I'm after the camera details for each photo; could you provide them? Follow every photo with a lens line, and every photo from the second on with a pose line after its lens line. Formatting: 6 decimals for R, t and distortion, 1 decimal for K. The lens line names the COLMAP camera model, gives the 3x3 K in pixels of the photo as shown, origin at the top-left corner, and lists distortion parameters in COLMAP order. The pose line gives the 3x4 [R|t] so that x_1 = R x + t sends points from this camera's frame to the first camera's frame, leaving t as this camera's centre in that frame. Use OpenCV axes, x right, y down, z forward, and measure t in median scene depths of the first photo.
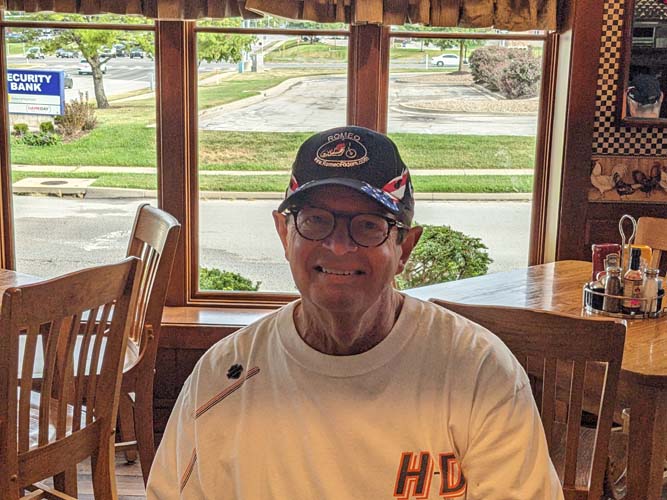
lens RADIAL K [[1054.4, 0, 332.8], [0, 1054.4, 256.8], [0, 0, 1]] dist [0.064310, 0.000000]
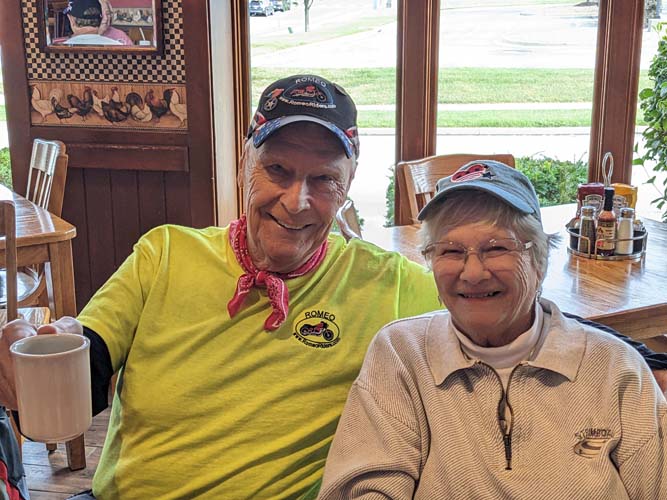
lens RADIAL K [[1054.4, 0, 334.3], [0, 1054.4, 247.2], [0, 0, 1]] dist [0.064310, 0.000000]
pose [[0.986497, 0.013719, -0.163204, 0.716032], [-0.005686, 0.998754, 0.049587, 0.015181], [0.163681, -0.047989, 0.985345, 0.005994]]
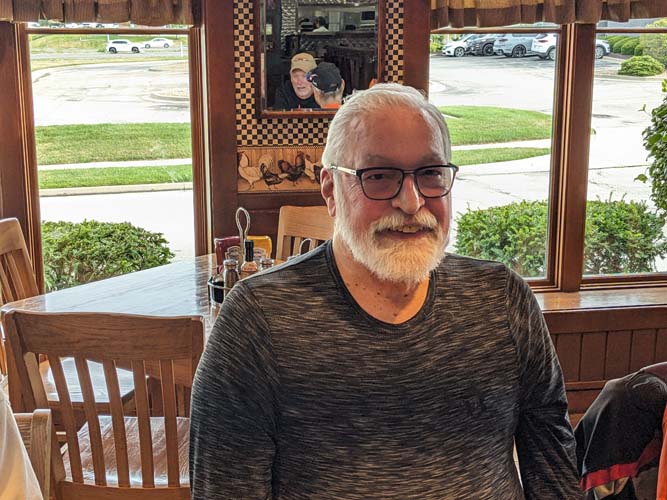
lens RADIAL K [[1054.4, 0, 335.4], [0, 1054.4, 254.1], [0, 0, 1]] dist [0.064310, 0.000000]
pose [[0.975963, -0.069656, 0.206504, 0.120276], [0.067497, 0.997566, 0.017493, -0.005355], [-0.207220, -0.003134, 0.978289, -0.009057]]
